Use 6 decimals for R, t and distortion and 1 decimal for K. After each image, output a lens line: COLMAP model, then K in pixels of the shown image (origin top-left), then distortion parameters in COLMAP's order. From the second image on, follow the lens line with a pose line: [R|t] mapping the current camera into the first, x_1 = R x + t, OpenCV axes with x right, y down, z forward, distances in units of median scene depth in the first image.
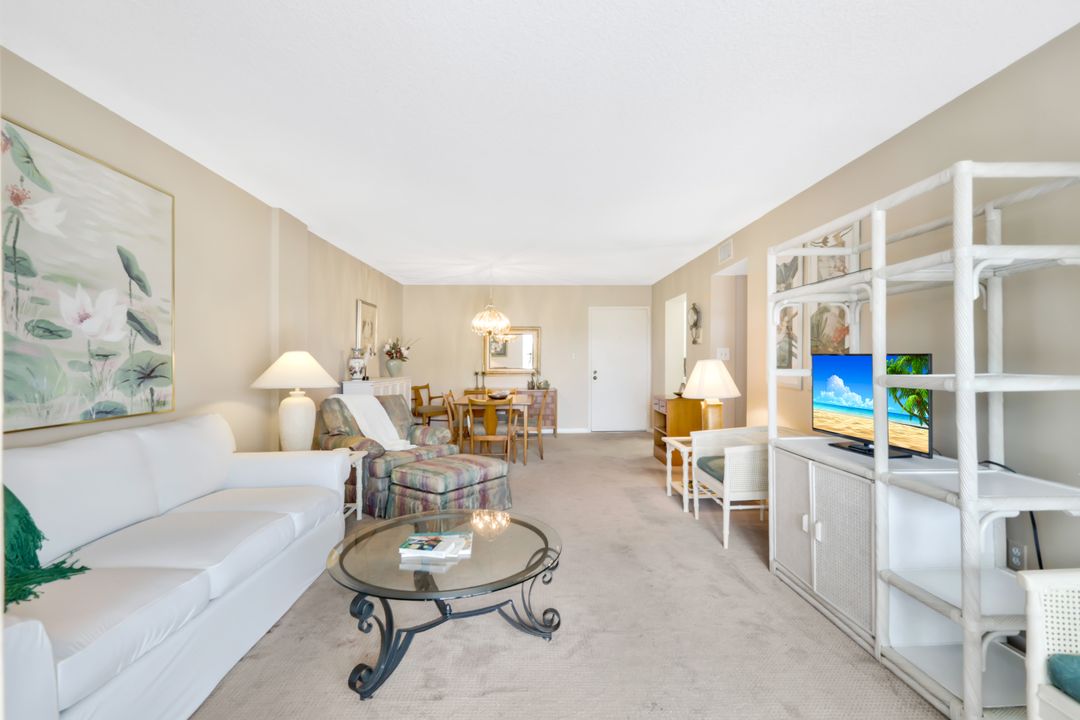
lens RADIAL K [[477.5, 0, 540.7], [0, 477.5, 352.4], [0, 0, 1]] dist [0.002500, 0.000410]
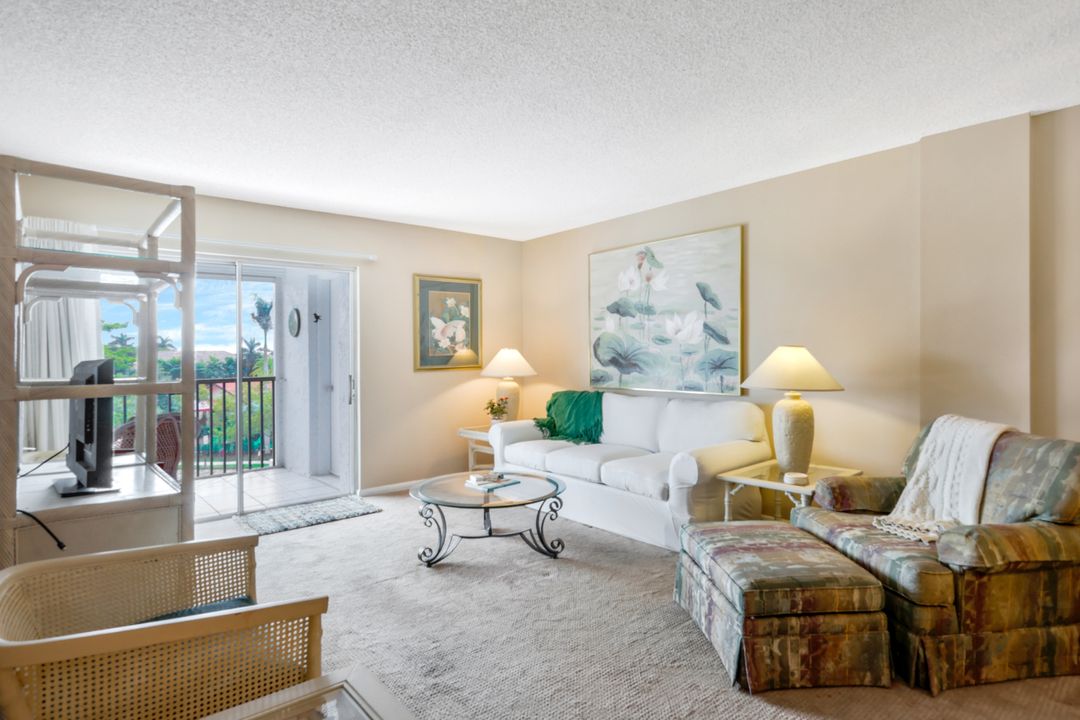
lens RADIAL K [[566.4, 0, 538.9], [0, 566.4, 363.5], [0, 0, 1]] dist [0.002320, 0.000581]
pose [[-0.774378, 0.018053, -0.632465, 0.526076], [0.020107, 0.999790, 0.003920, 0.018243], [0.632403, -0.009681, -0.774579, 1.613986]]
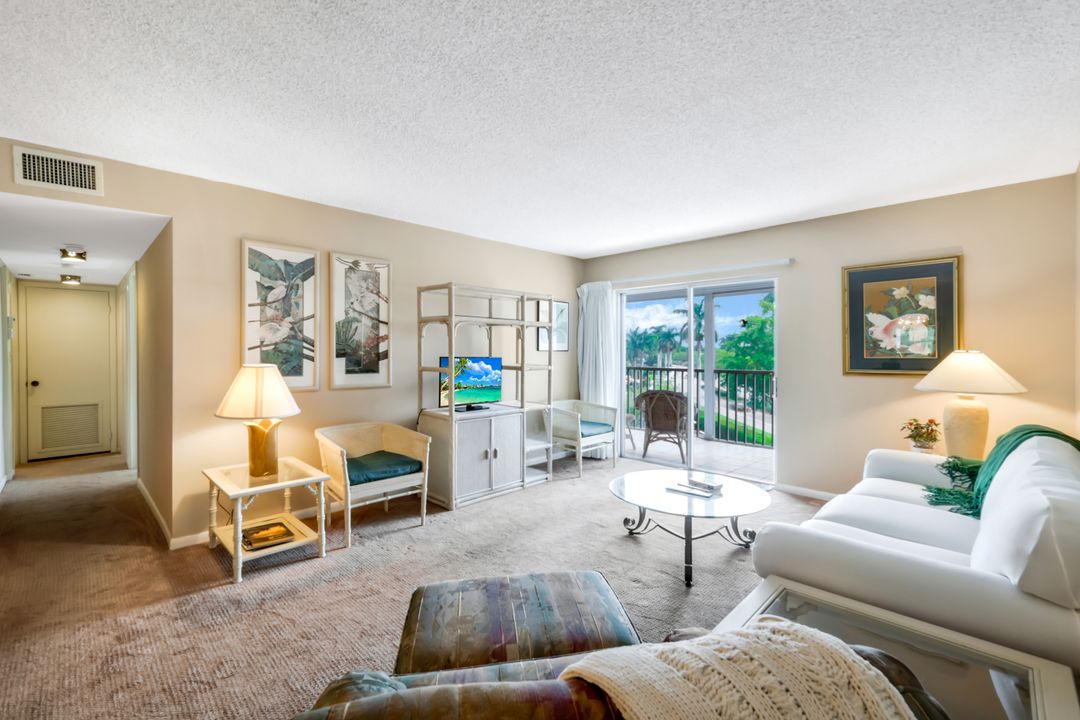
lens RADIAL K [[477.5, 0, 528.6], [0, 477.5, 353.9], [0, 0, 1]] dist [0.002500, 0.000410]
pose [[-0.683270, -0.005702, 0.730143, -0.620157], [-0.009408, 0.999955, -0.000995, -0.006191], [-0.730105, -0.007549, -0.683293, 1.586650]]
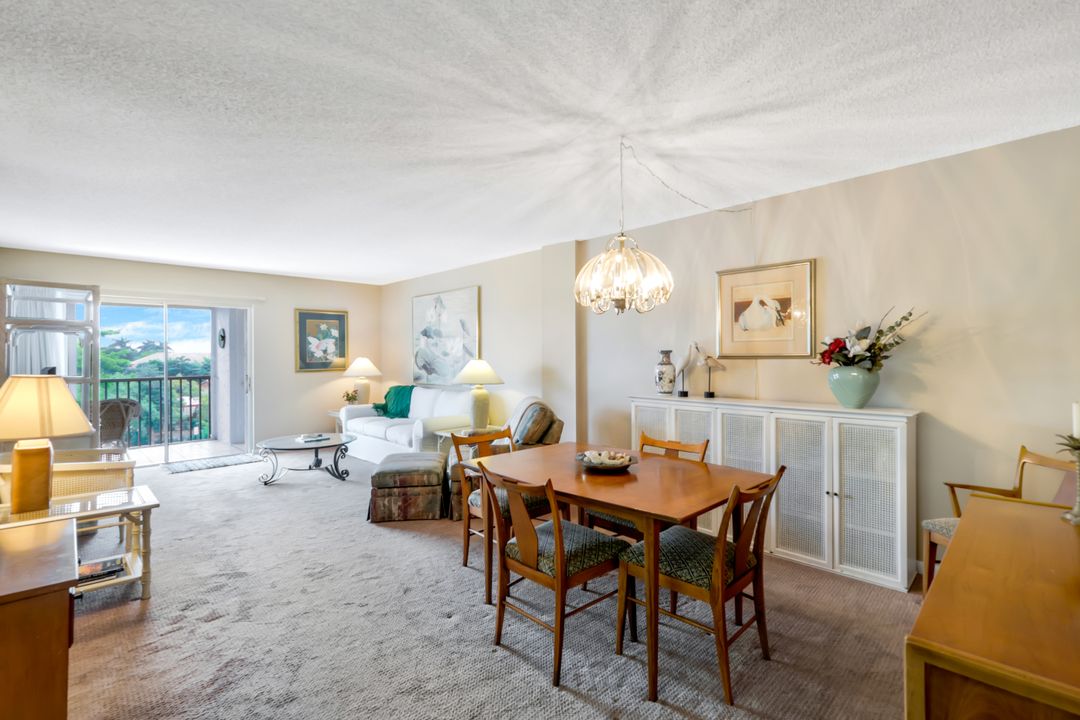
lens RADIAL K [[492.0, 0, 539.5], [0, 492.0, 359.7], [0, 0, 1]] dist [0.008880, 0.000660]
pose [[-0.731750, 0.006526, -0.681542, 0.458376], [0.014927, 0.999868, -0.006453, 0.013779], [0.681409, -0.014896, -0.731751, 2.464248]]
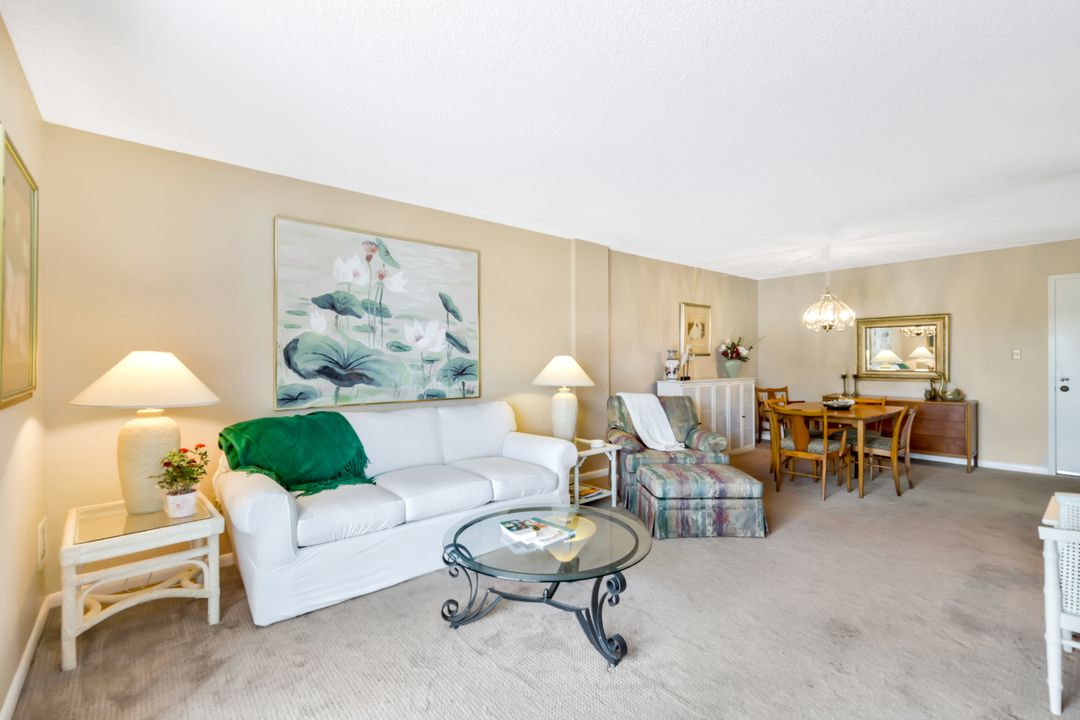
lens RADIAL K [[477.5, 0, 545.4], [0, 477.5, 347.0], [0, 0, 1]] dist [0.002500, 0.000410]
pose [[0.631560, -0.019949, -0.775070, 0.443294], [0.015879, 0.999792, -0.012794, -0.009966], [0.775164, -0.004227, 0.631746, 0.203199]]
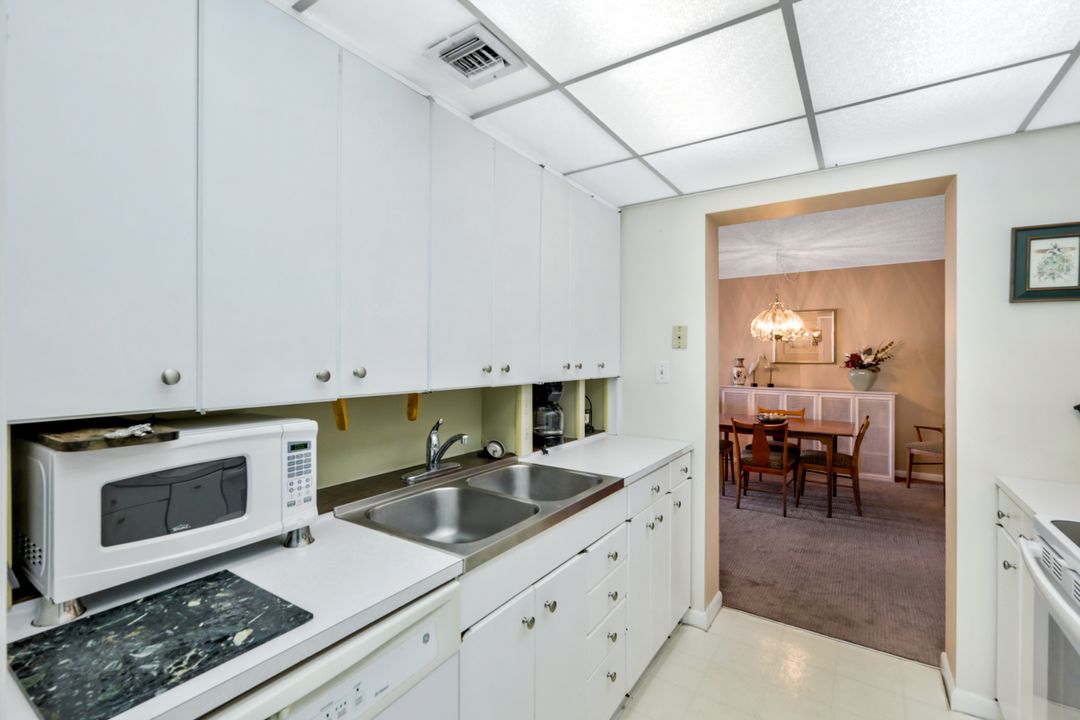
lens RADIAL K [[477.5, 0, 530.1], [0, 477.5, 354.8], [0, 0, 1]] dist [0.002500, 0.000410]
pose [[-0.592424, 0.000773, -0.805626, 1.516869], [0.010784, 0.999918, -0.006971, -0.024808], [0.805554, -0.012818, -0.592384, 2.229587]]
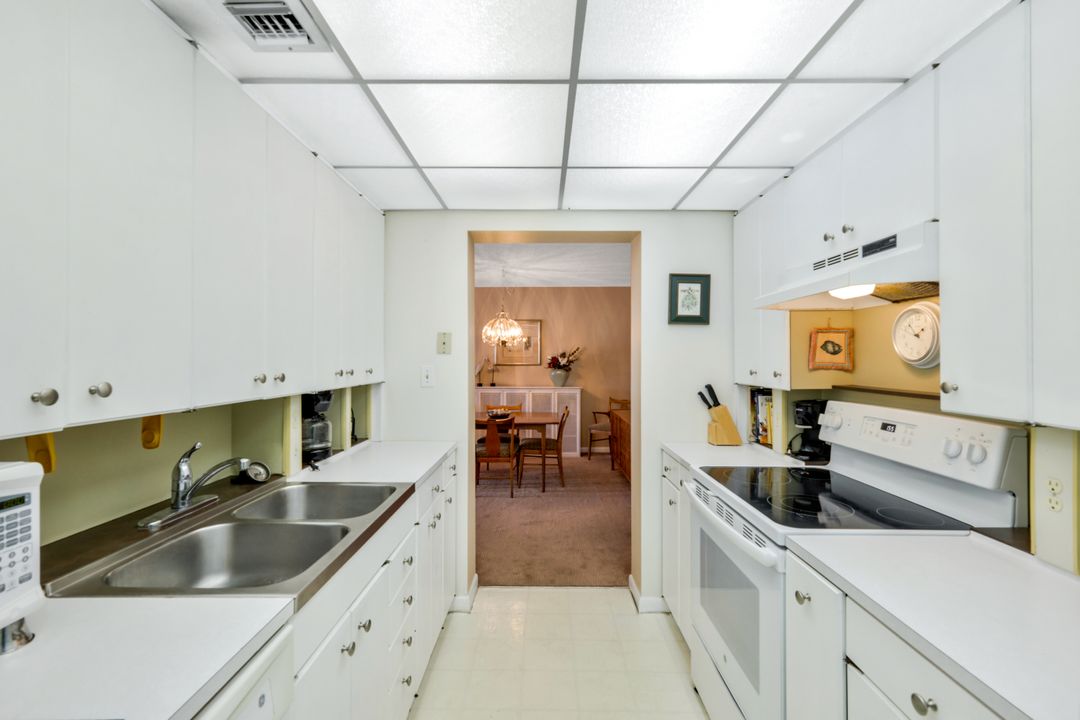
lens RADIAL K [[477.5, 0, 536.2], [0, 477.5, 355.3], [0, 0, 1]] dist [0.002500, 0.000410]
pose [[-0.039931, -0.001633, -0.999201, 1.565506], [0.014177, 0.999897, -0.002201, -0.031422], [0.999102, -0.014253, -0.039903, 2.152289]]
